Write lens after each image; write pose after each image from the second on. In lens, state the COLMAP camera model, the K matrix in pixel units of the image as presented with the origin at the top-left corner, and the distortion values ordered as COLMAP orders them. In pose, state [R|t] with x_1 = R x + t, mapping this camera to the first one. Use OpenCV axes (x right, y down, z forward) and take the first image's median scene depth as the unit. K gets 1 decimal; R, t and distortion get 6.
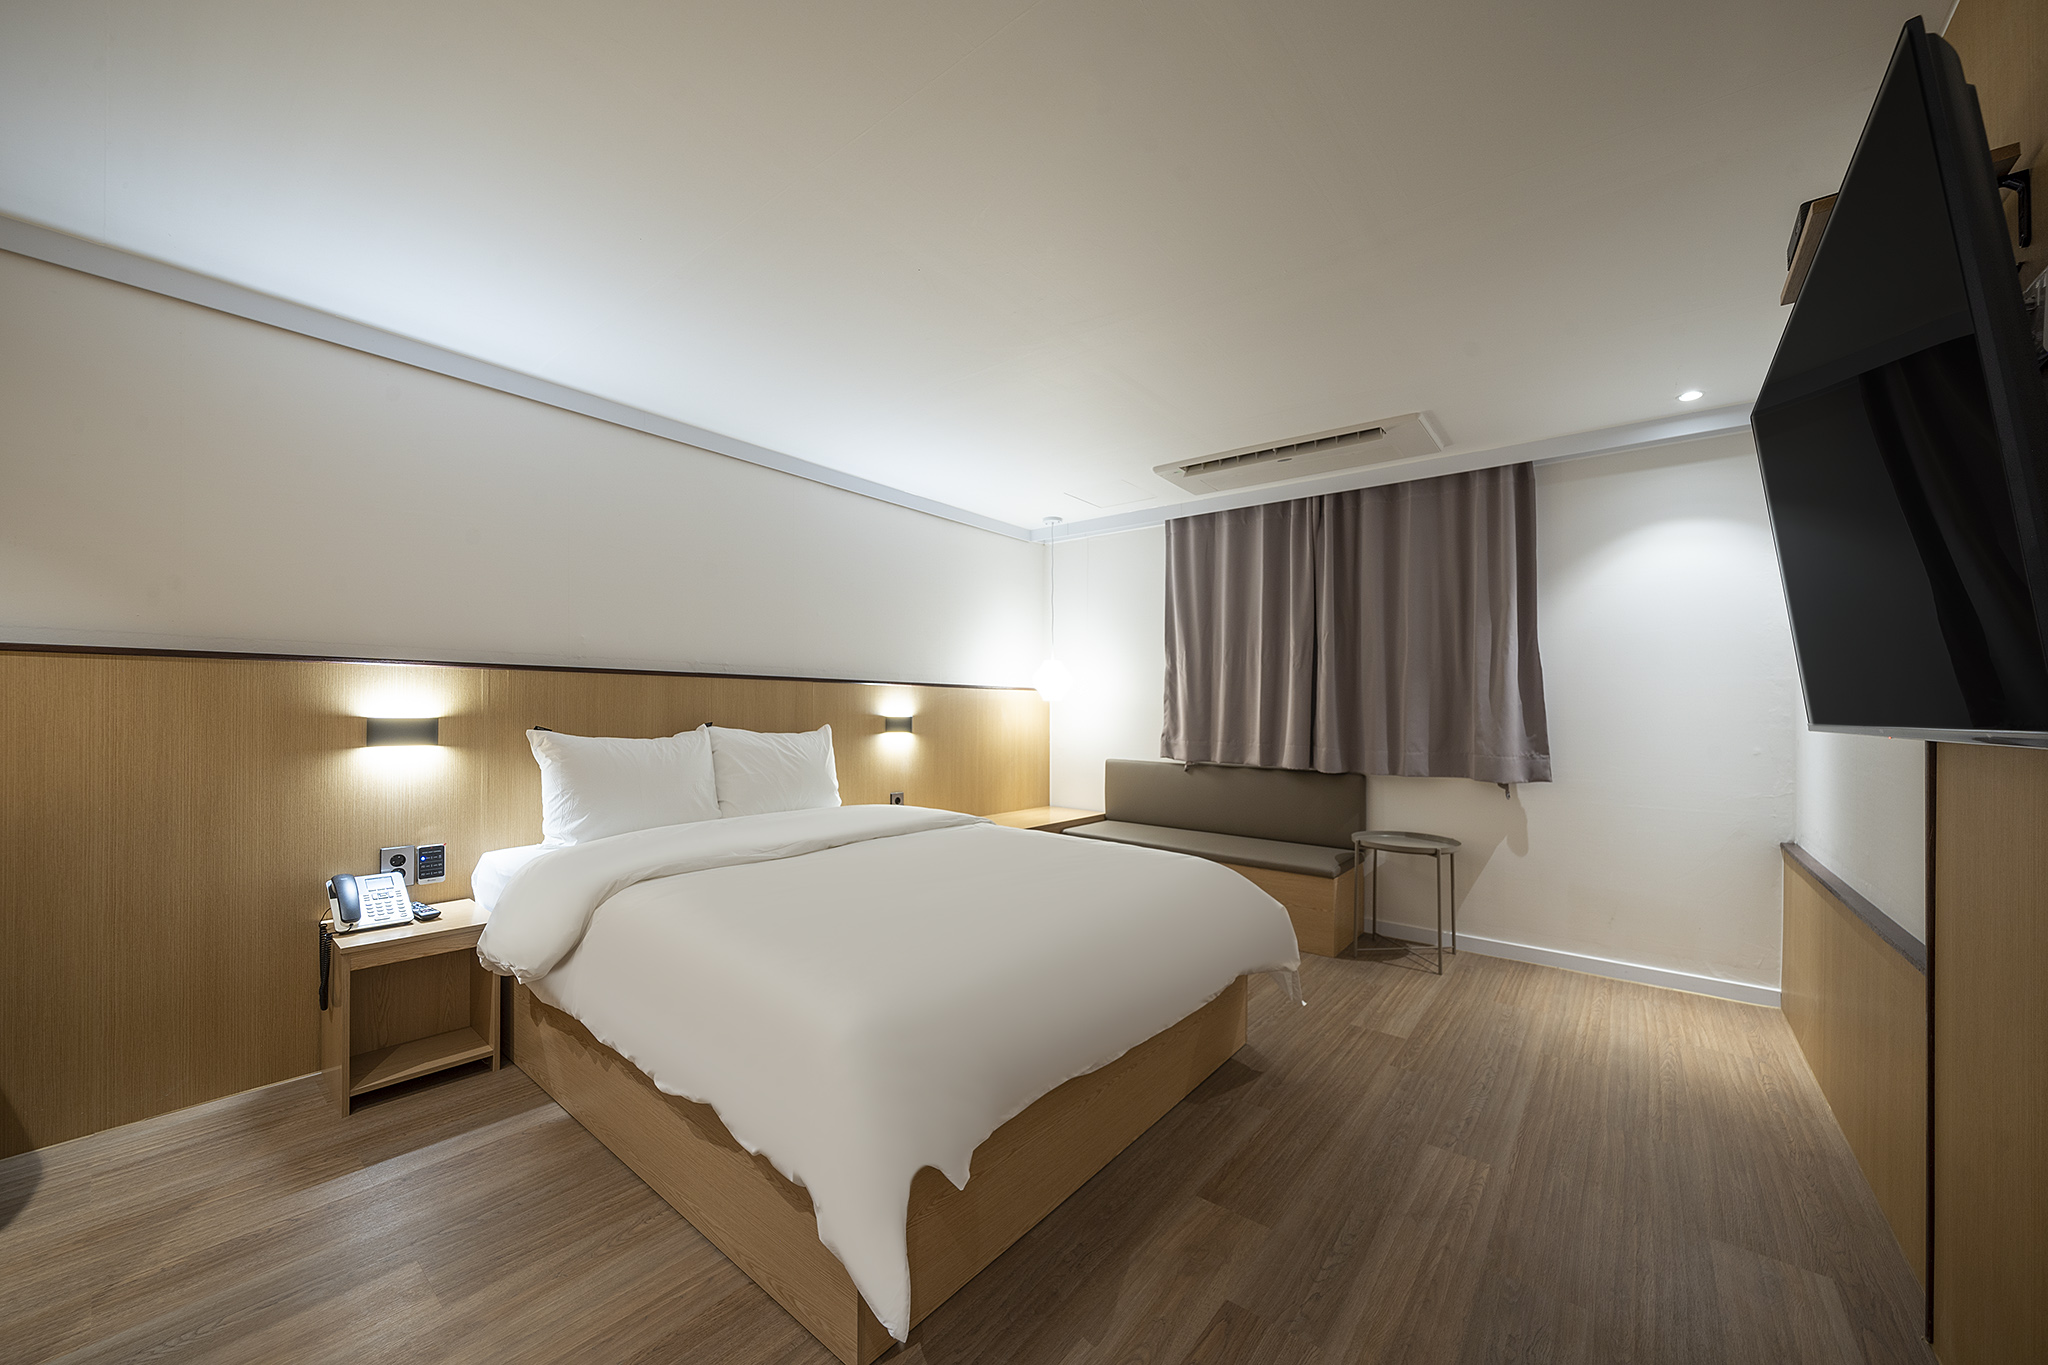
lens RADIAL K [[748.2, 0, 1024.5], [0, 748.2, 704.5], [0, 0, 1]] dist [-0.001705, 0.000088]
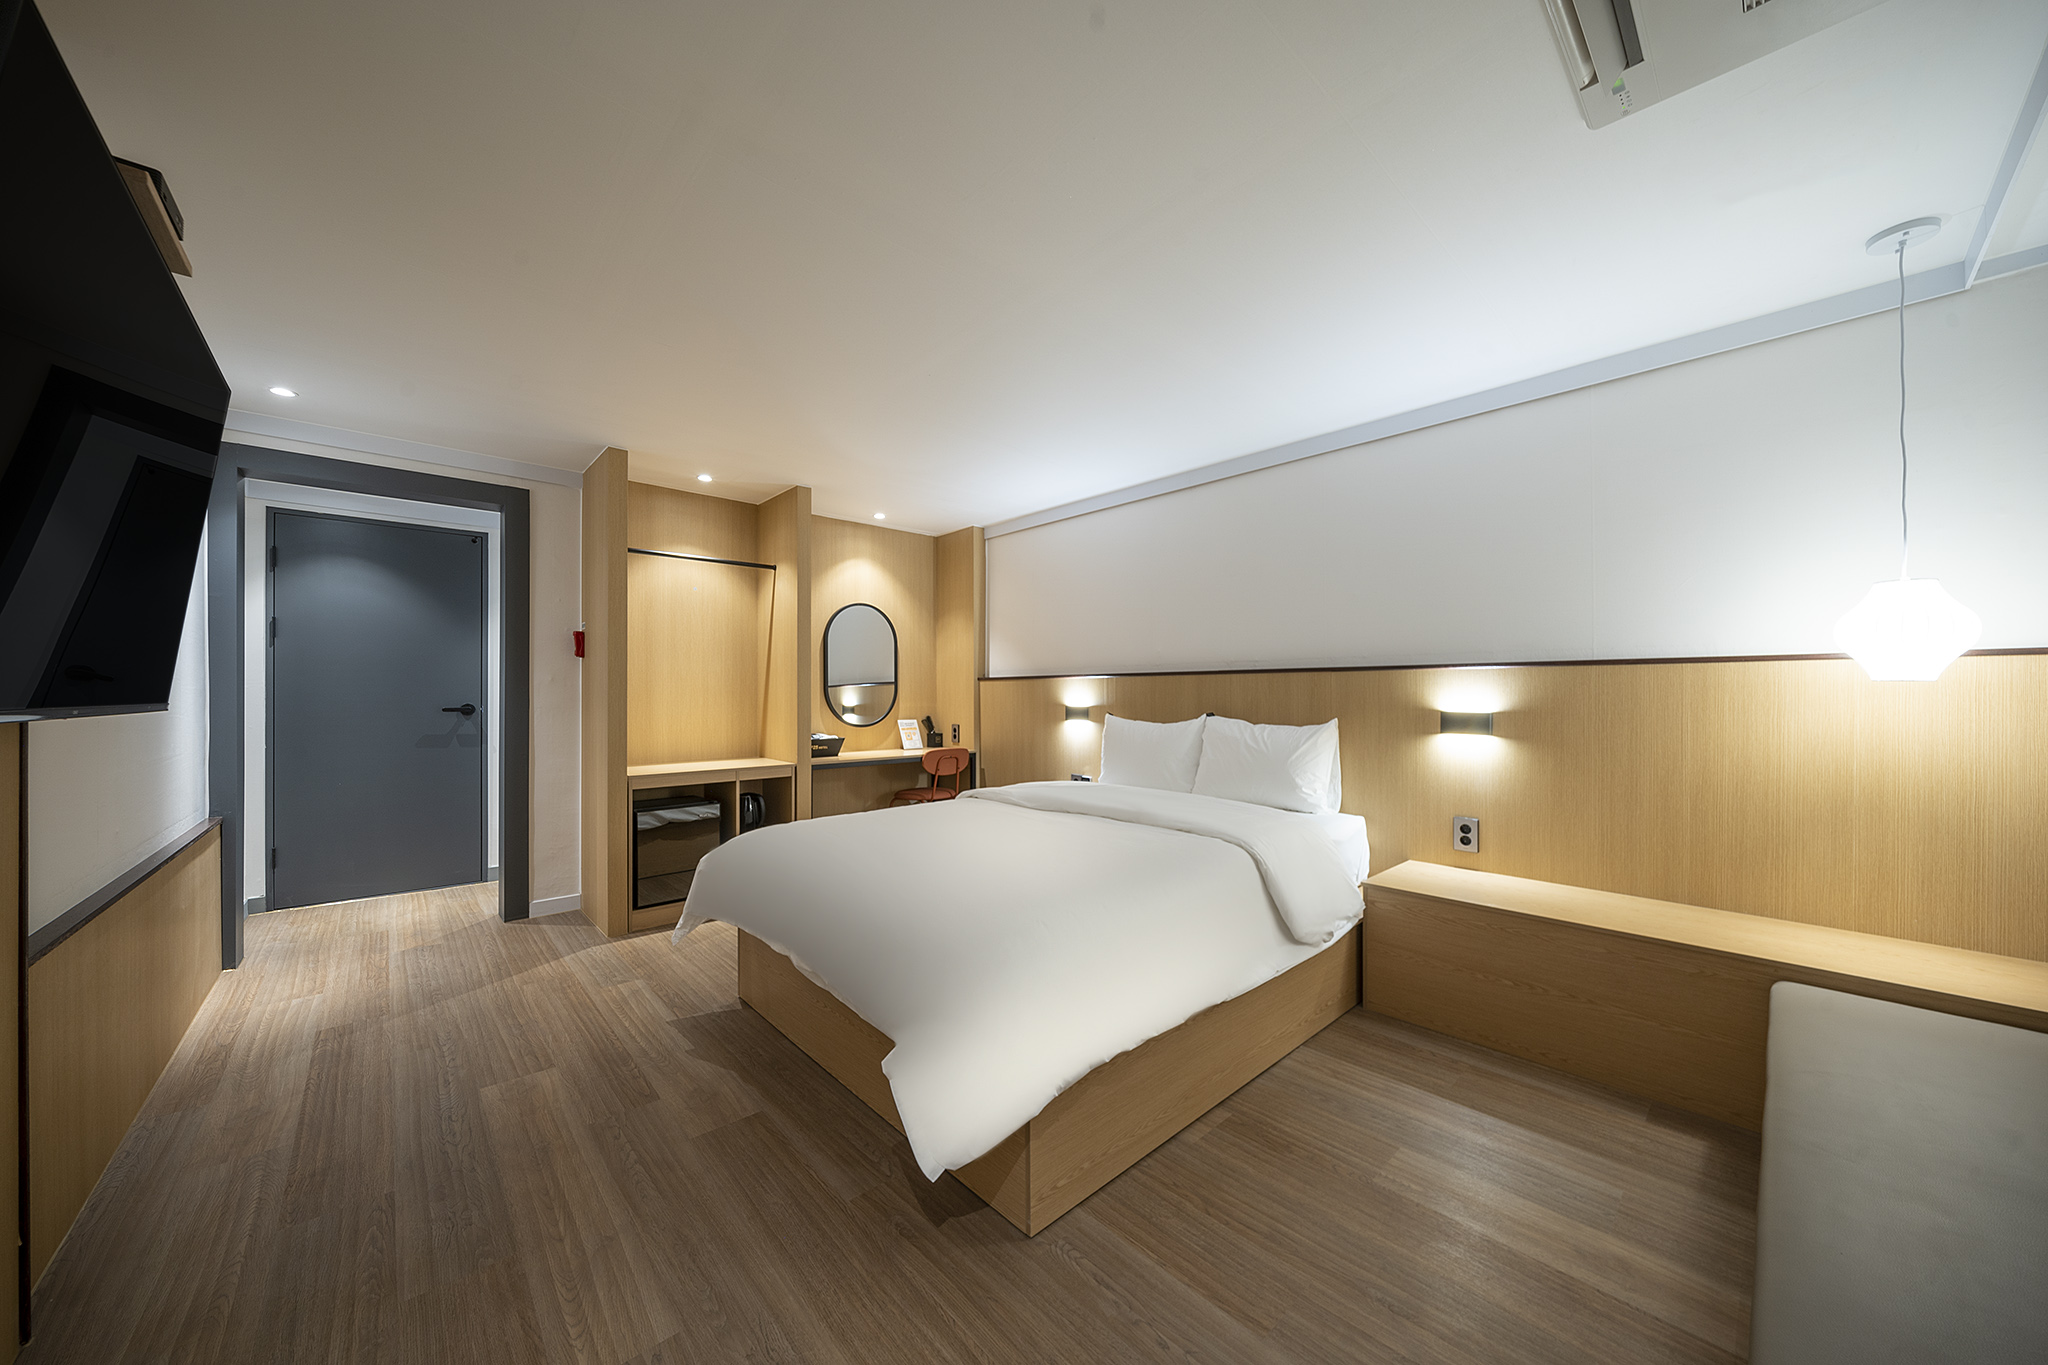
lens RADIAL K [[702.6, 0, 1036.4], [0, 702.6, 696.9], [0, 0, 1]] dist [-0.000277, -0.000161]
pose [[-0.136018, -0.011736, -0.990637, 0.658616], [0.000160, 0.999930, -0.011868, 0.012273], [0.990706, -0.001772, -0.136007, 0.820180]]
